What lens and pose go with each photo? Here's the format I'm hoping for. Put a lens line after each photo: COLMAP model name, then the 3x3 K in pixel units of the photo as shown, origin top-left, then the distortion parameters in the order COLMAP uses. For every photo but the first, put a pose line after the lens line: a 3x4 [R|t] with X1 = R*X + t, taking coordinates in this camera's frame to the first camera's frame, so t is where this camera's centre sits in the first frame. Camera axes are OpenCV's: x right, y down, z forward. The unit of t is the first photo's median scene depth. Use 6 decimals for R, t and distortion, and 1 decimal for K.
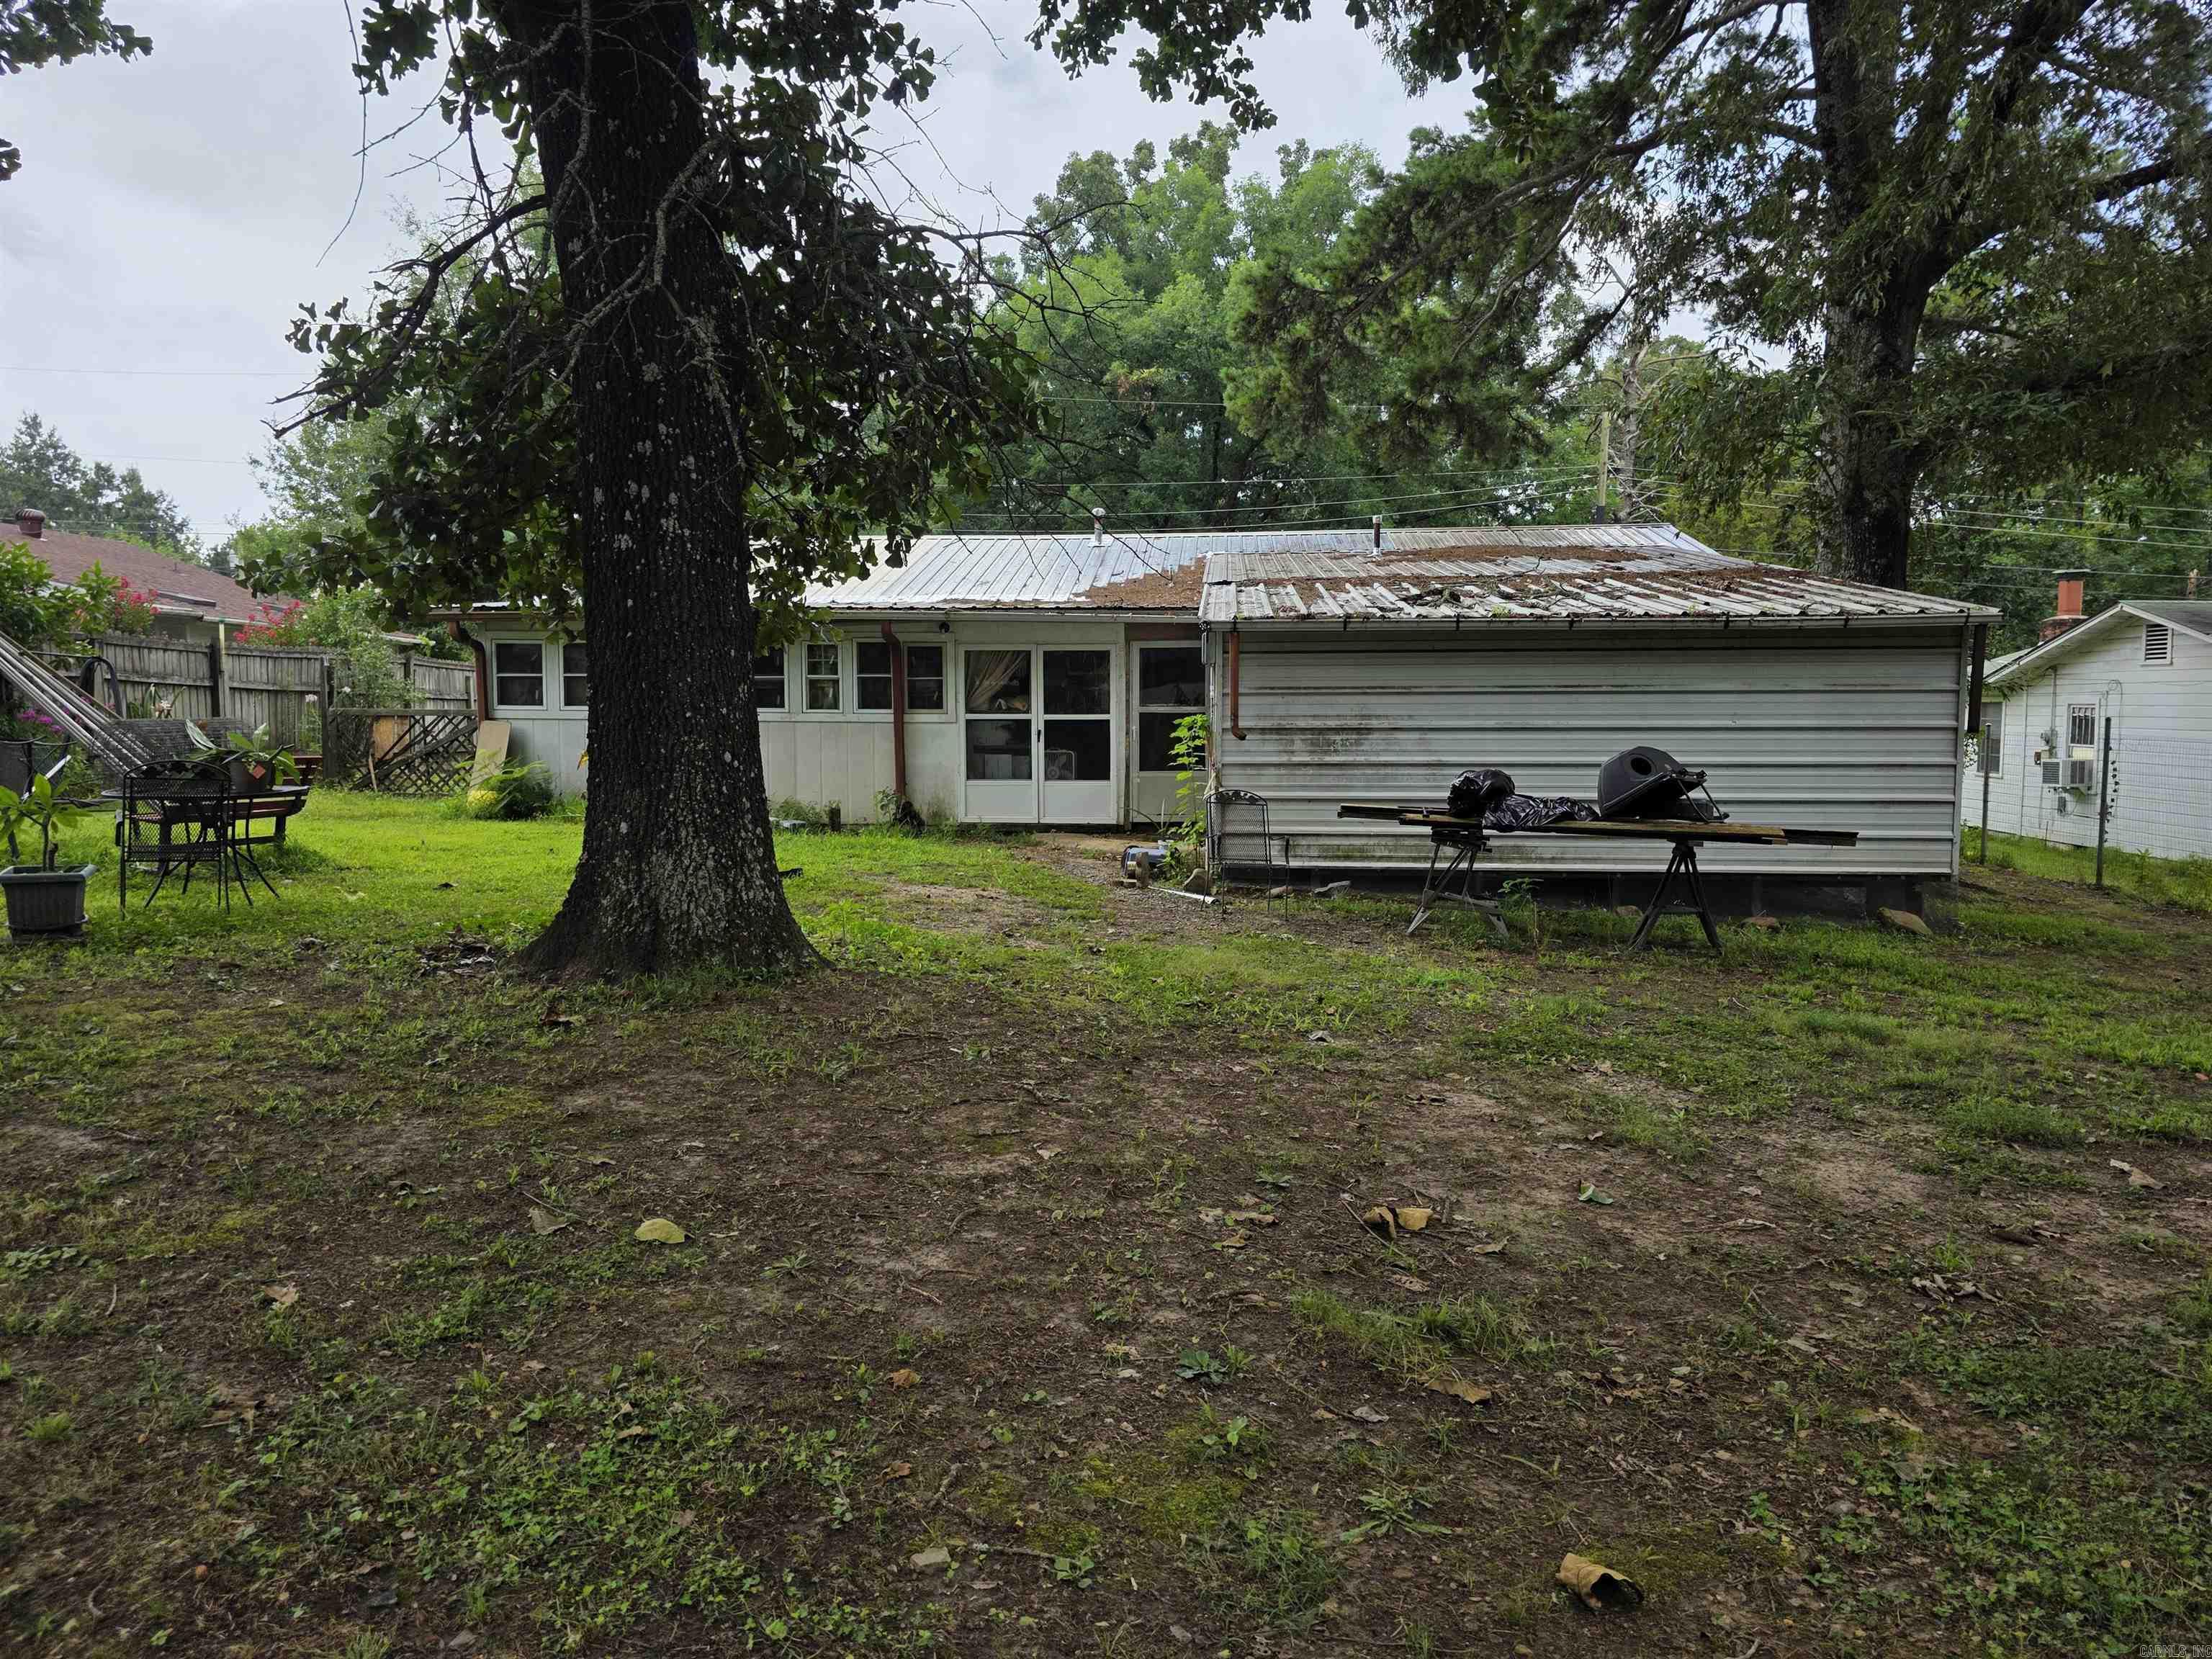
lens RADIAL K [[1501.8, 0, 1090.3], [0, 1501.8, 830.3], [0, 0, 1]] dist [0.047211, -0.044994]
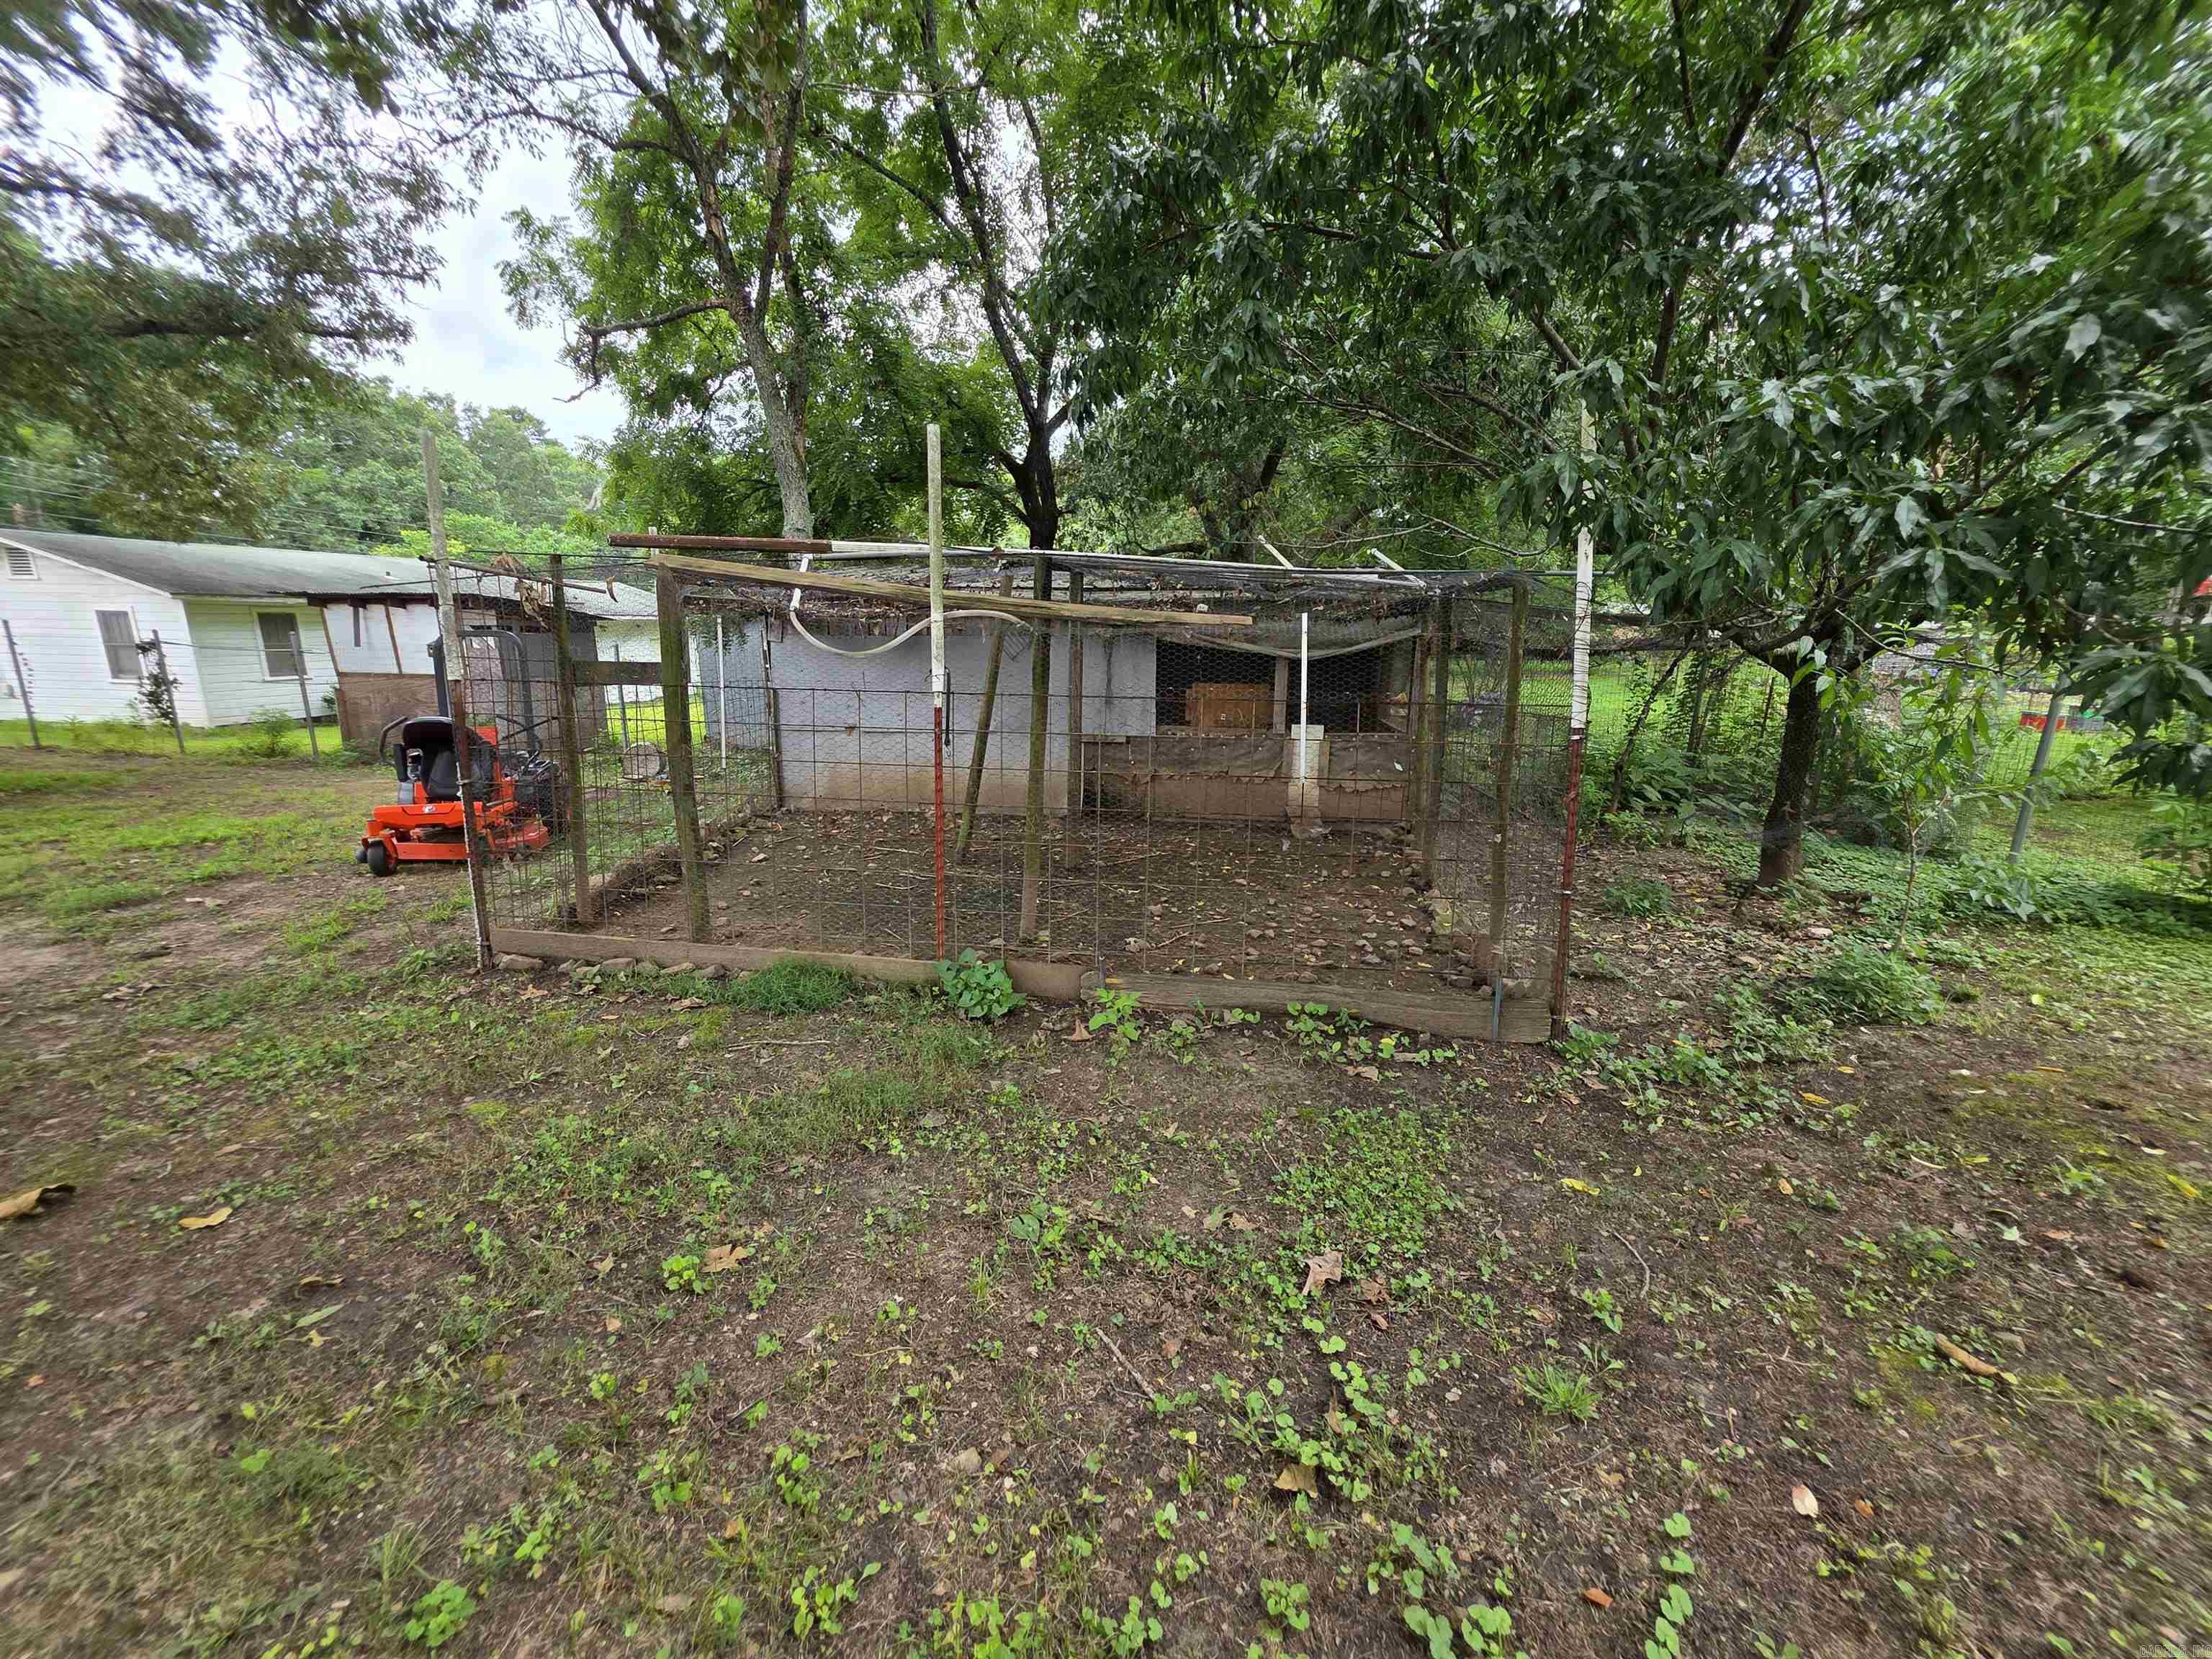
lens RADIAL K [[904.4, 0, 1103.8], [0, 904.4, 832.1], [0, 0, 1]] dist [0.003822, 0.000100]
pose [[0.092446, -0.229303, 0.968955, -0.076877], [0.074948, 0.971964, 0.222864, 0.001201], [-0.992893, 0.052018, 0.107040, -0.041176]]
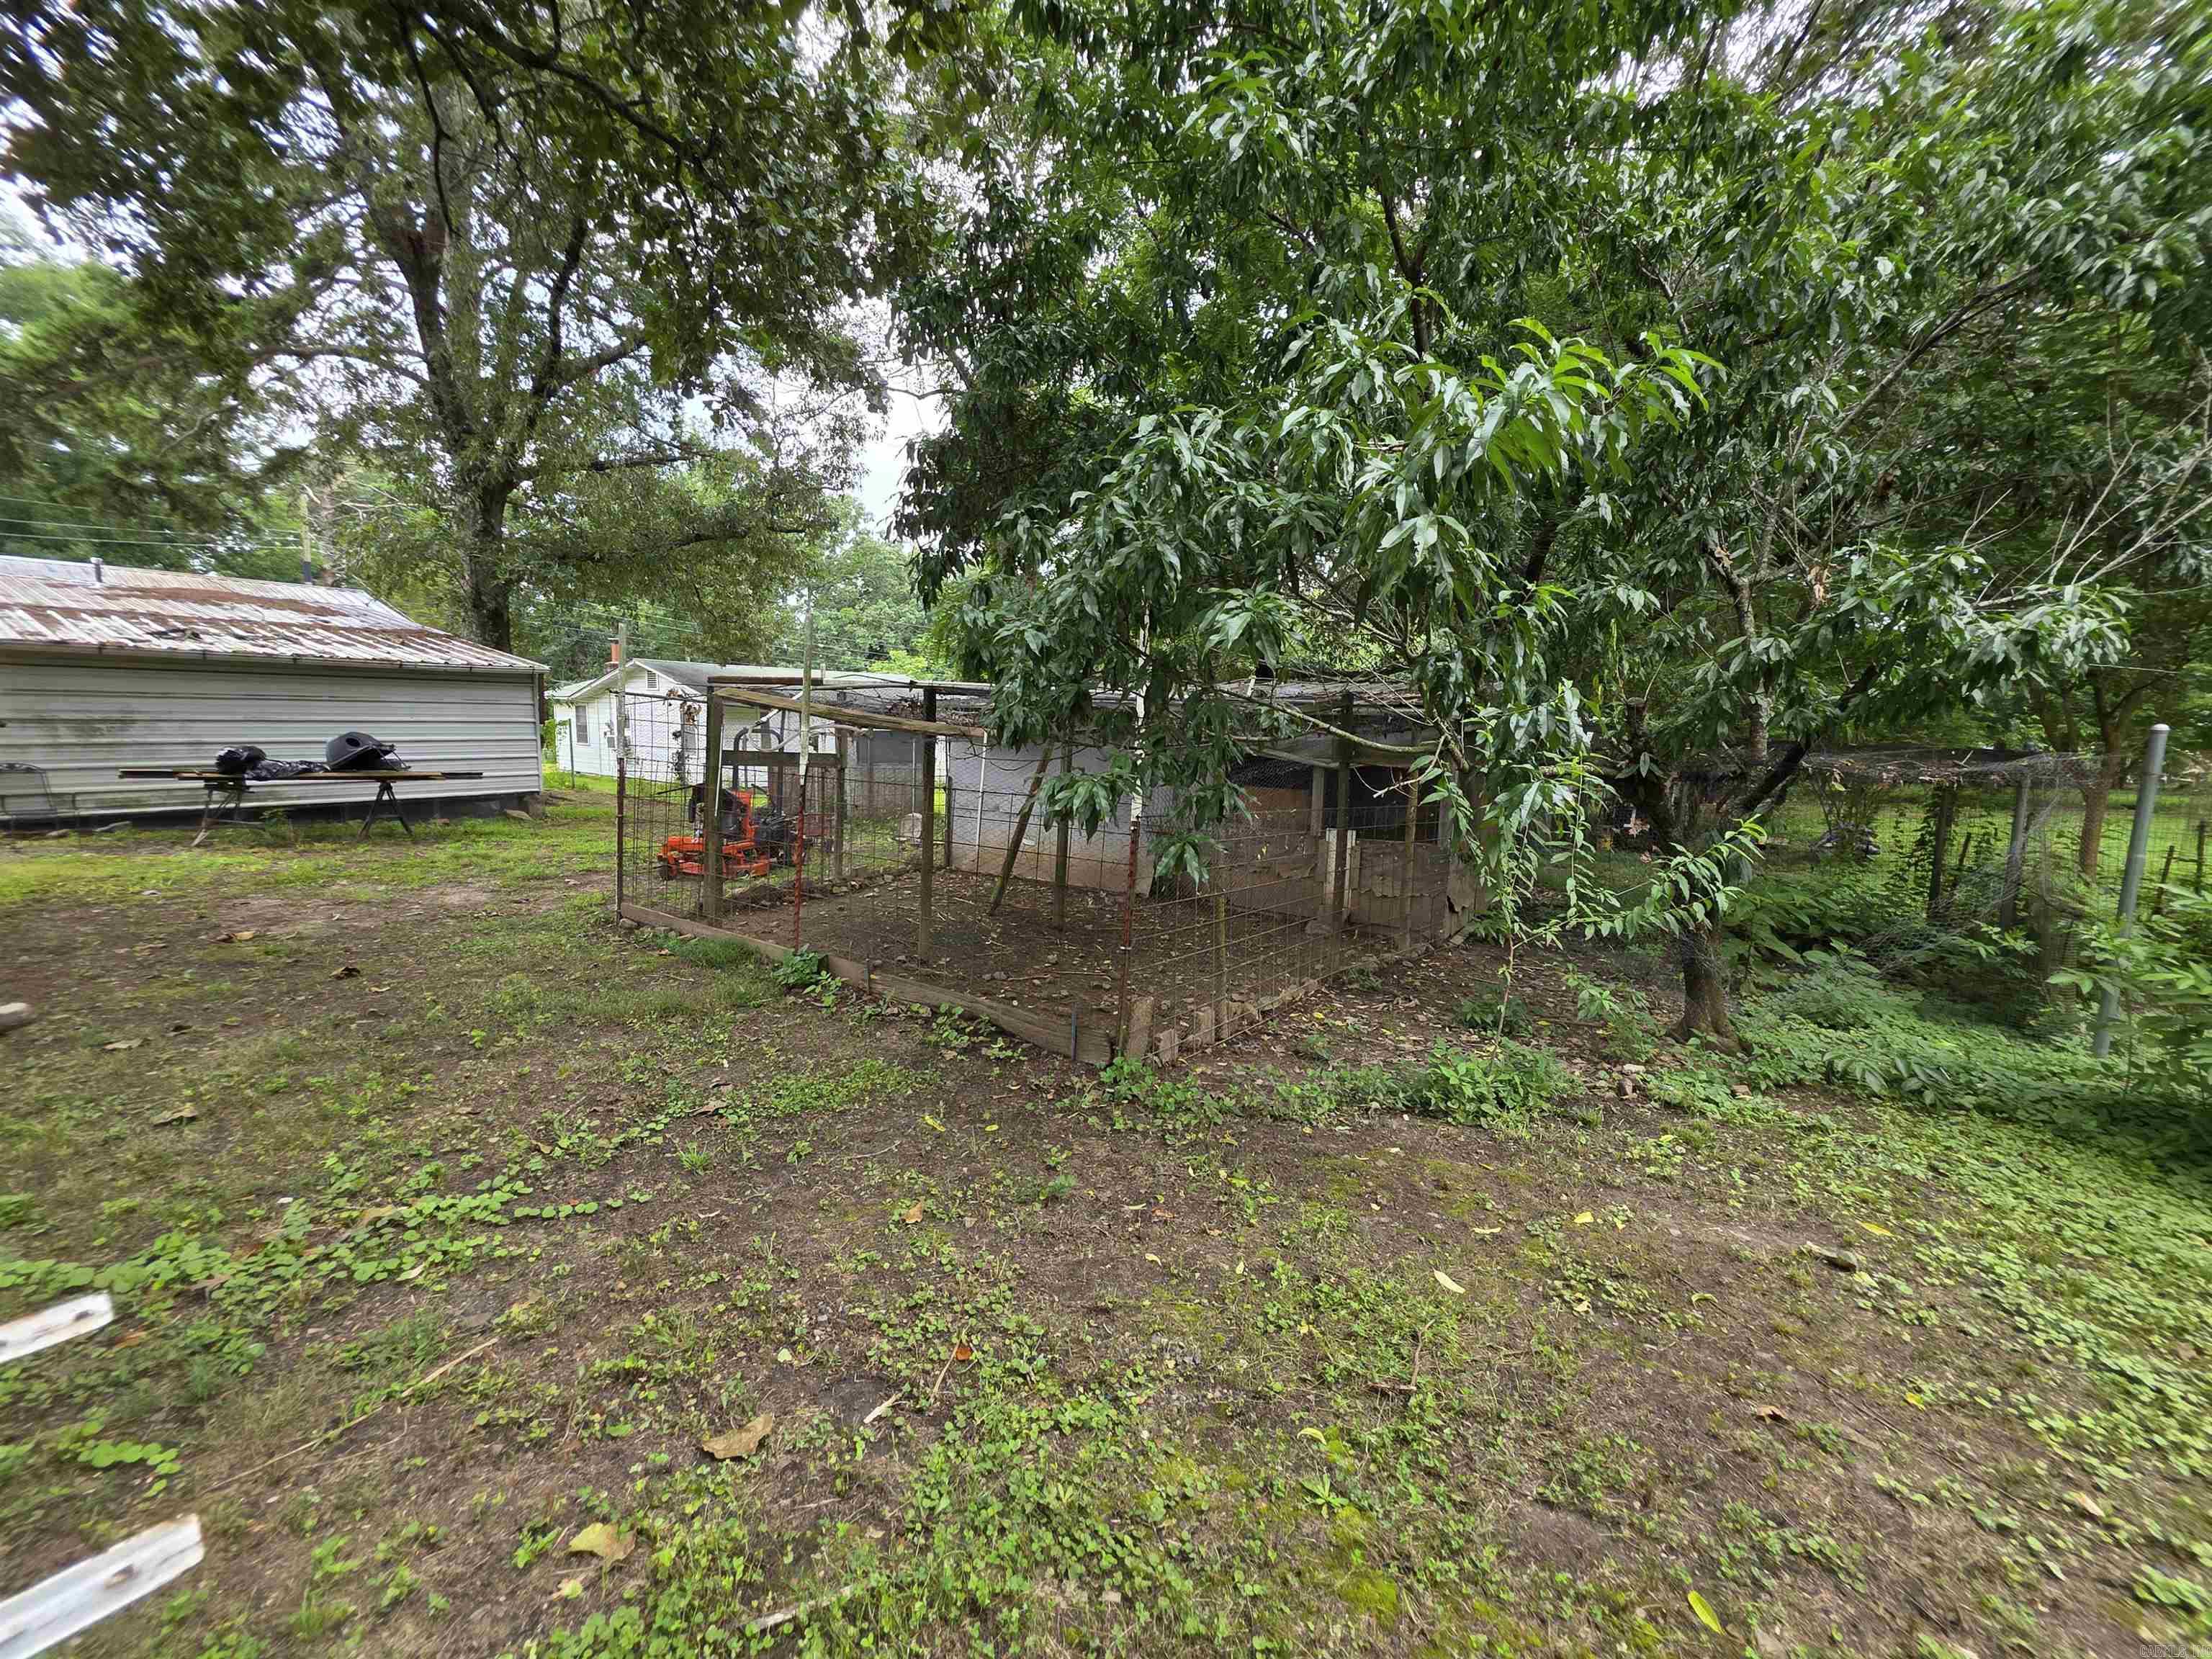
lens RADIAL K [[904.4, 0, 1111.7], [0, 904.4, 830.0], [0, 0, 1]] dist [0.003822, 0.000100]
pose [[0.512288, -0.099585, 0.853020, -0.105410], [0.050720, 0.995029, 0.085703, 0.014147], [-0.857315, -0.000639, 0.514792, -0.329038]]
